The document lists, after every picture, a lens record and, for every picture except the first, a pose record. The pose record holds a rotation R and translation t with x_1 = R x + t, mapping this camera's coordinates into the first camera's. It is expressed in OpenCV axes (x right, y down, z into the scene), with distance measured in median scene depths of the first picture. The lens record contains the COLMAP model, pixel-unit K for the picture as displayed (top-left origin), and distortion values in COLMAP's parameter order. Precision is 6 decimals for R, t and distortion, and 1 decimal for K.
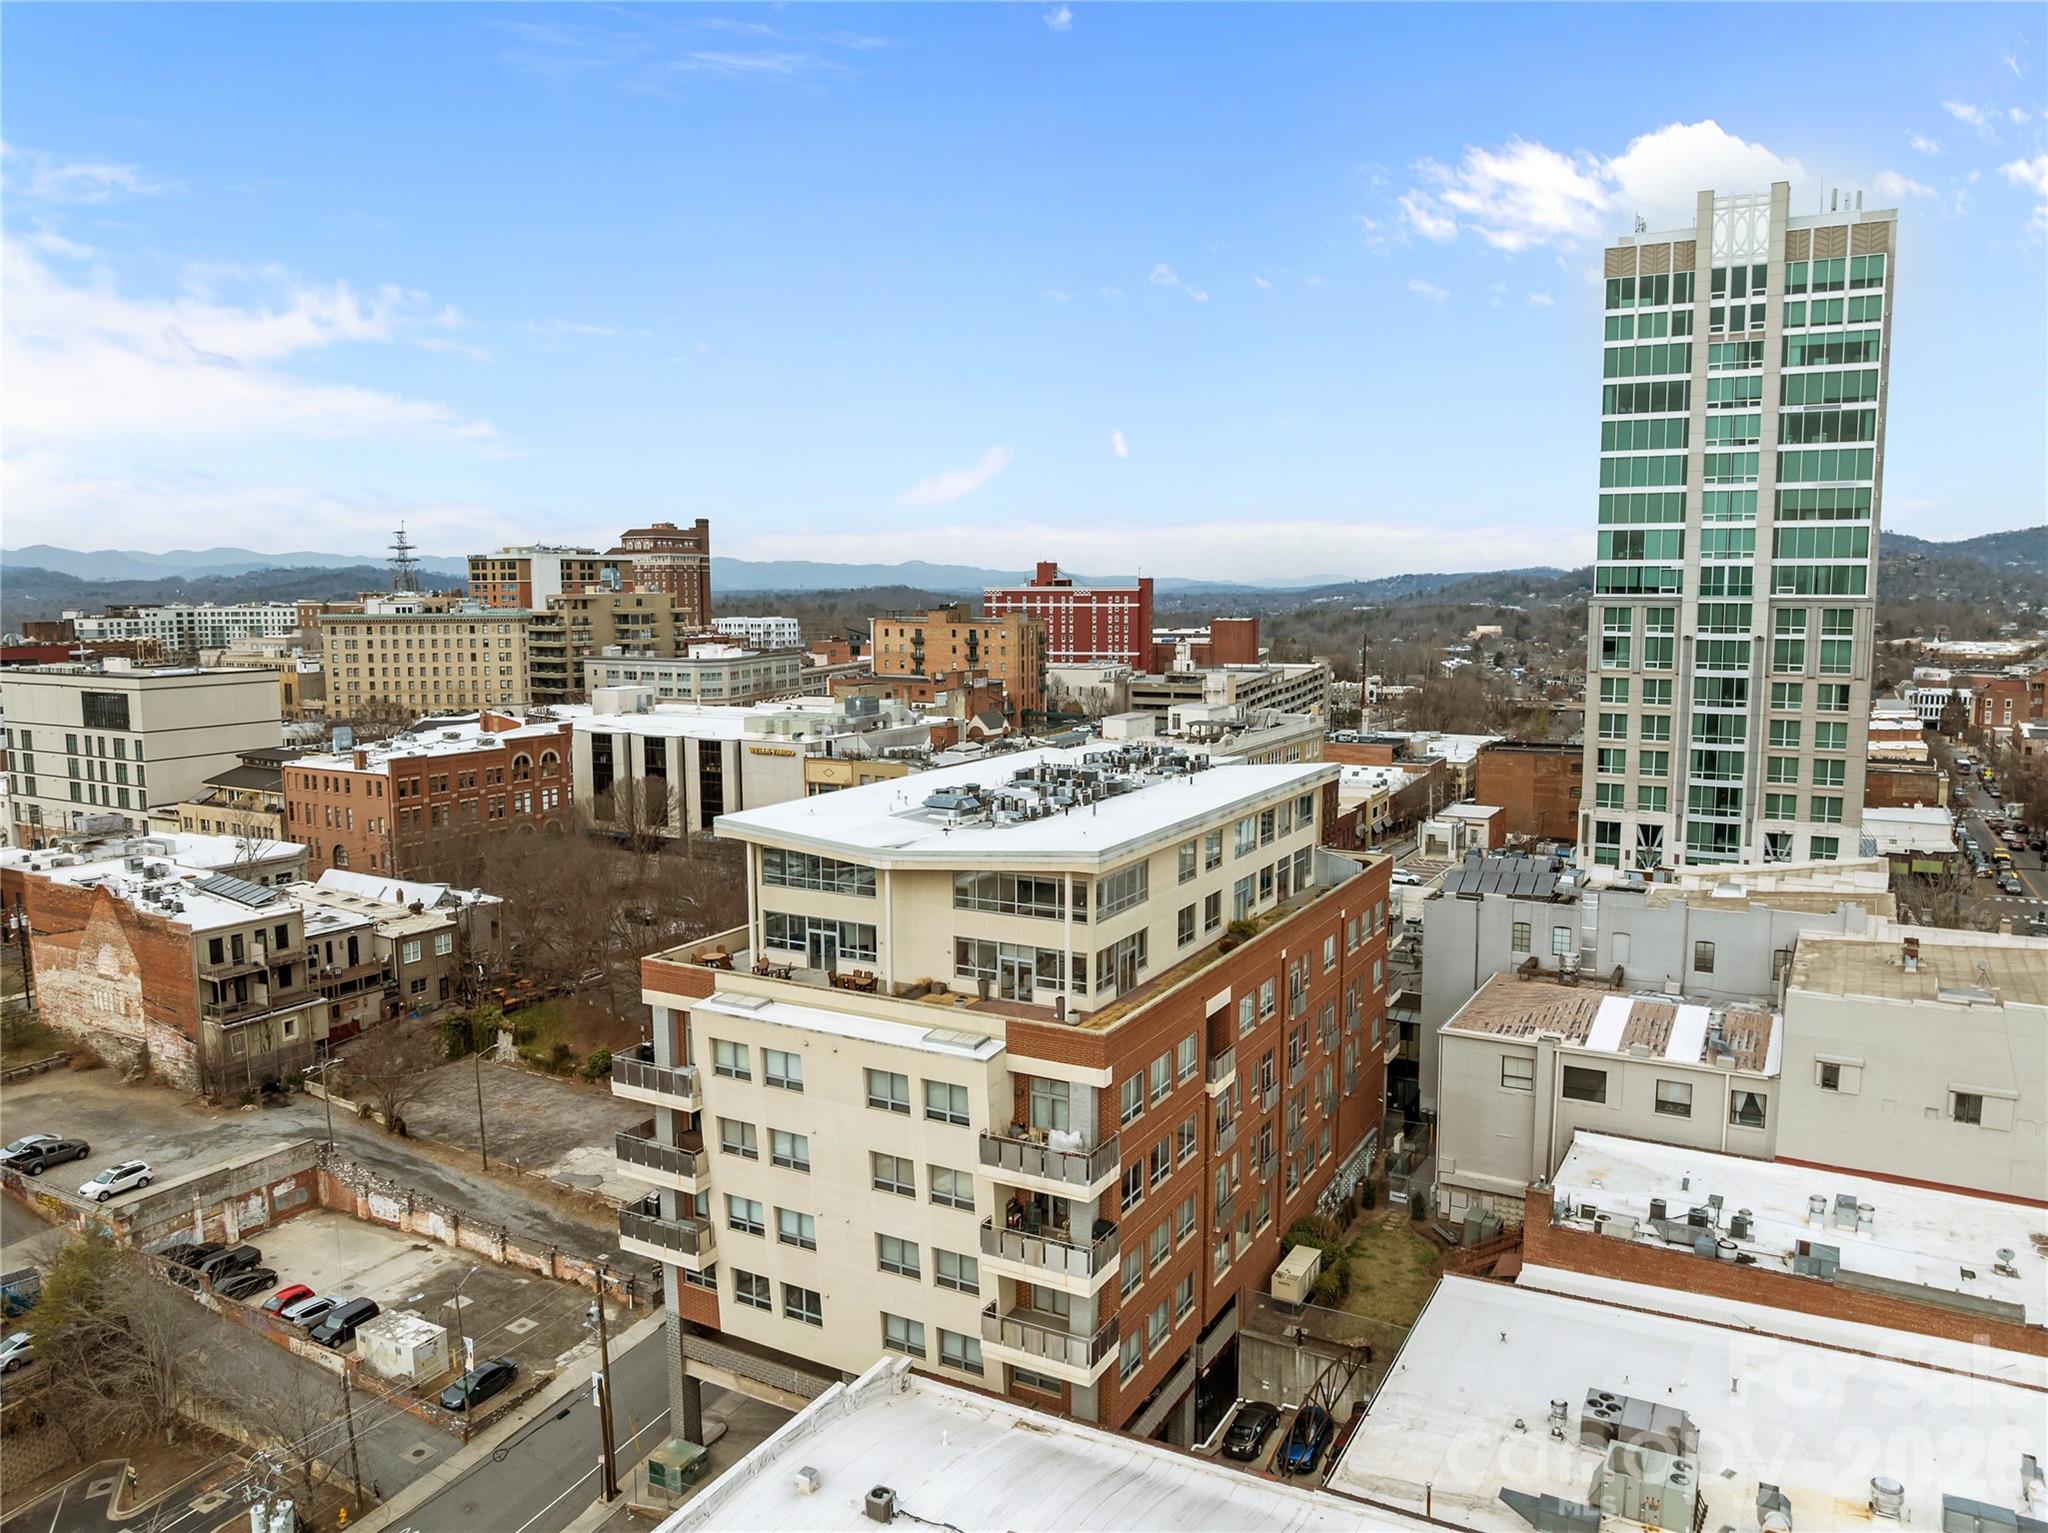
lens RADIAL K [[1416.8, 0, 1025.8], [0, 1416.8, 759.5], [0, 0, 1]] dist [-0.049001, 0.001430]
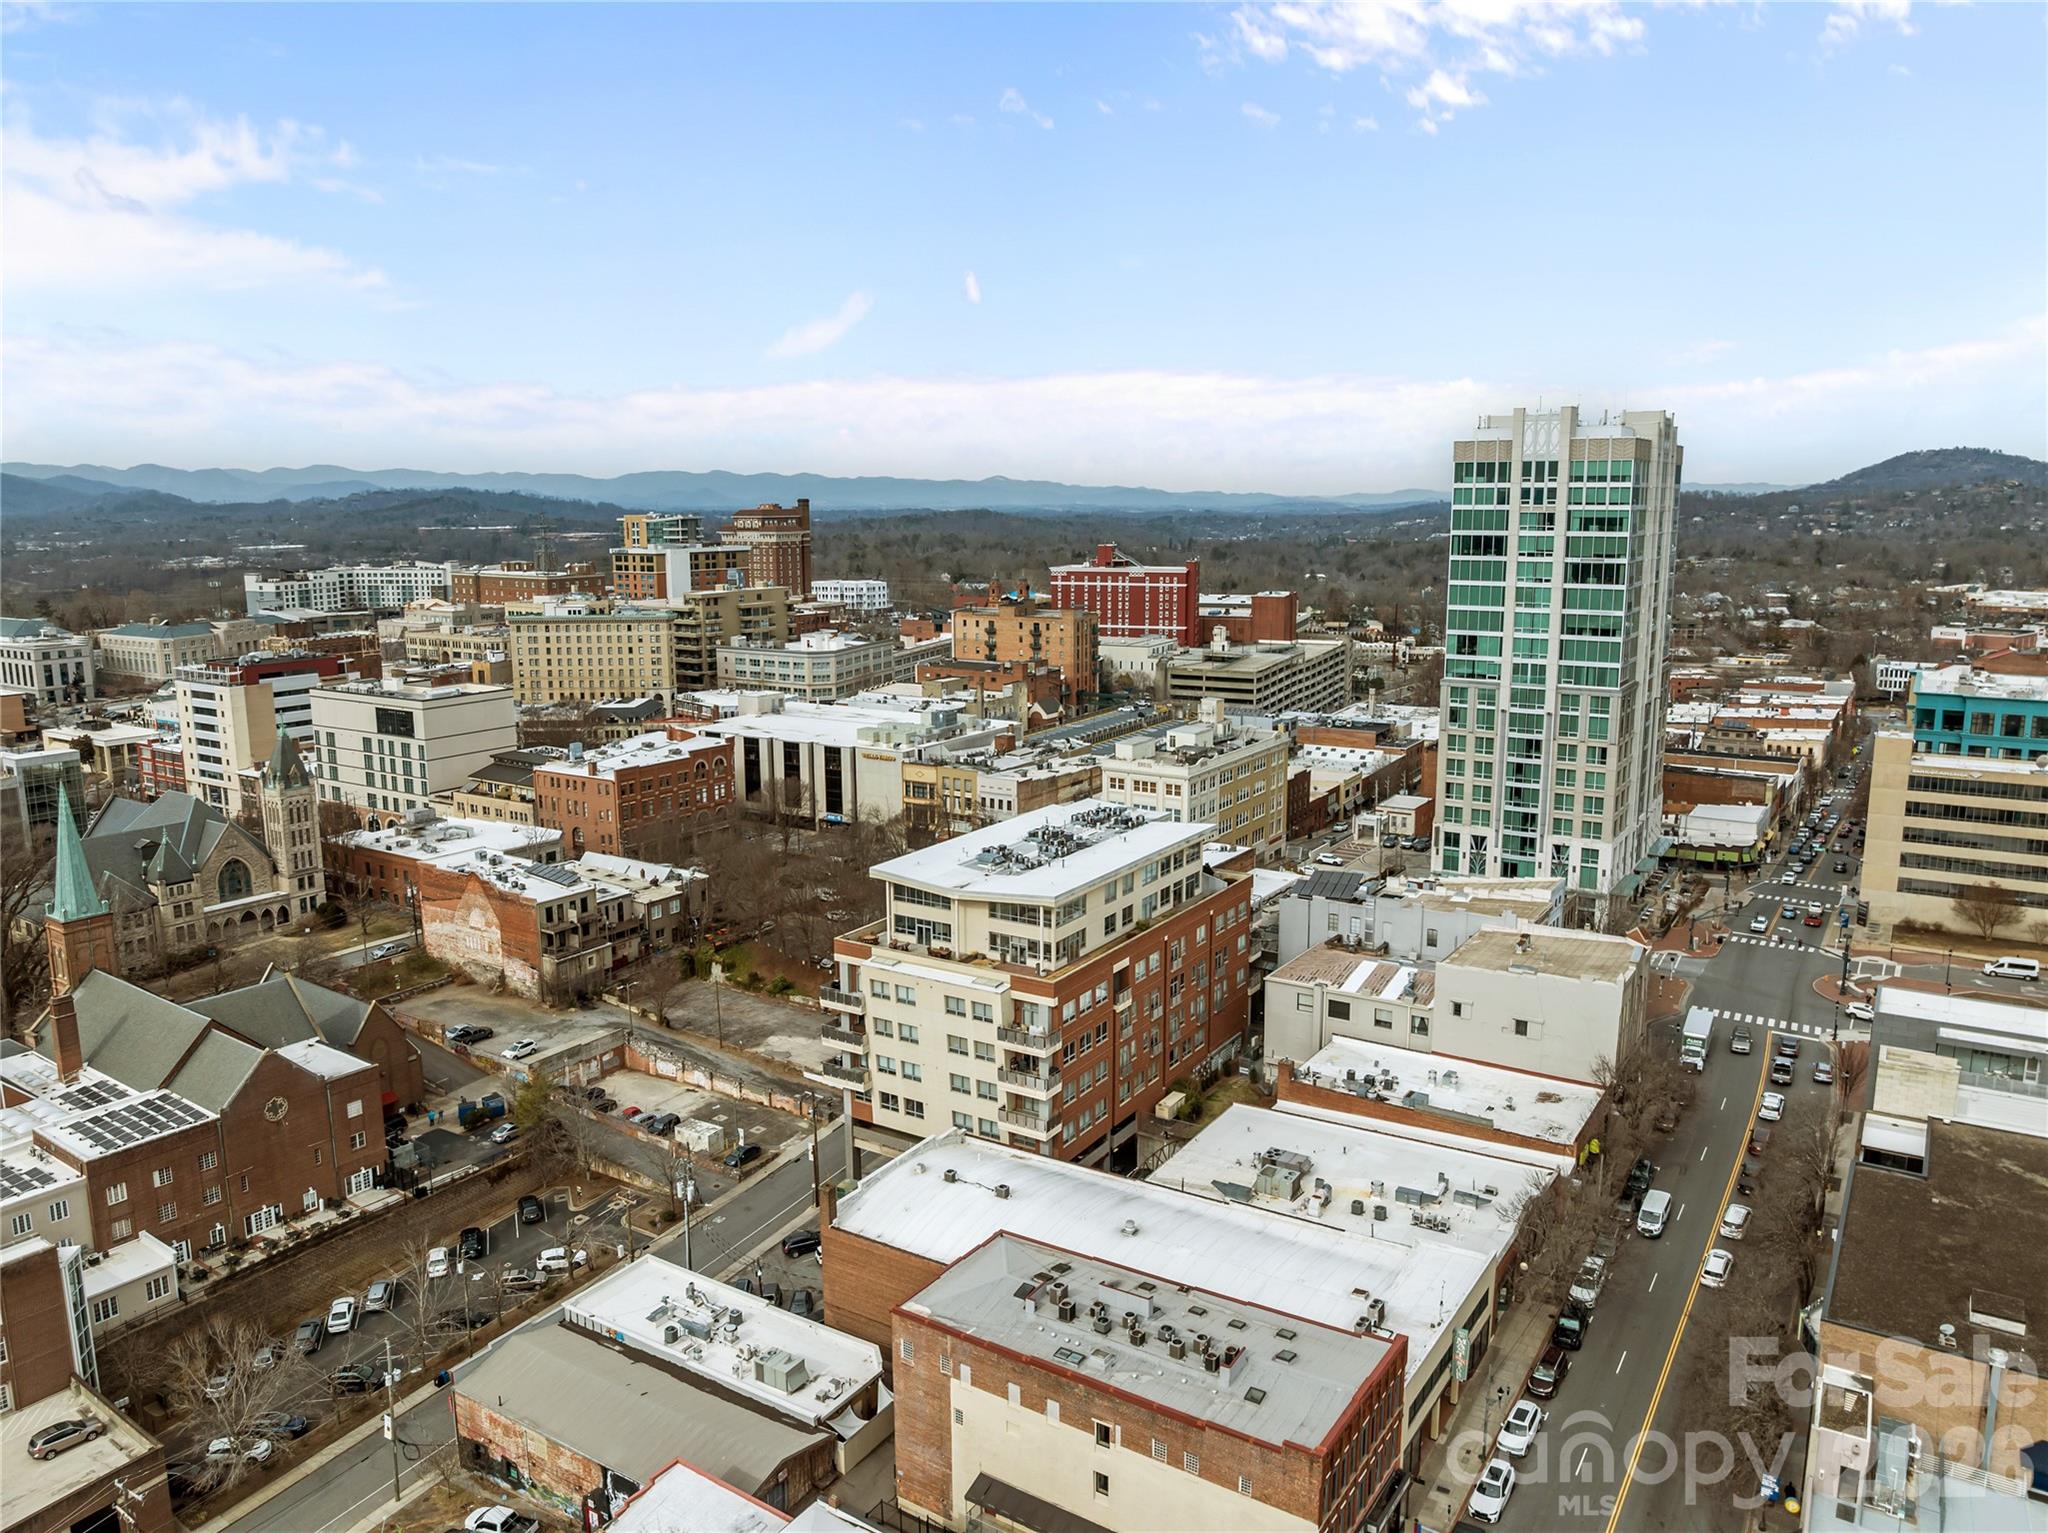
lens RADIAL K [[1416.8, 0, 1027.4], [0, 1416.8, 761.9], [0, 0, 1]] dist [-0.049001, 0.001430]
pose [[0.998382, 0.009303, -0.056093, 0.062846], [-0.005854, 0.998100, 0.061336, -0.131349], [0.056557, -0.060909, 0.996540, -0.545092]]
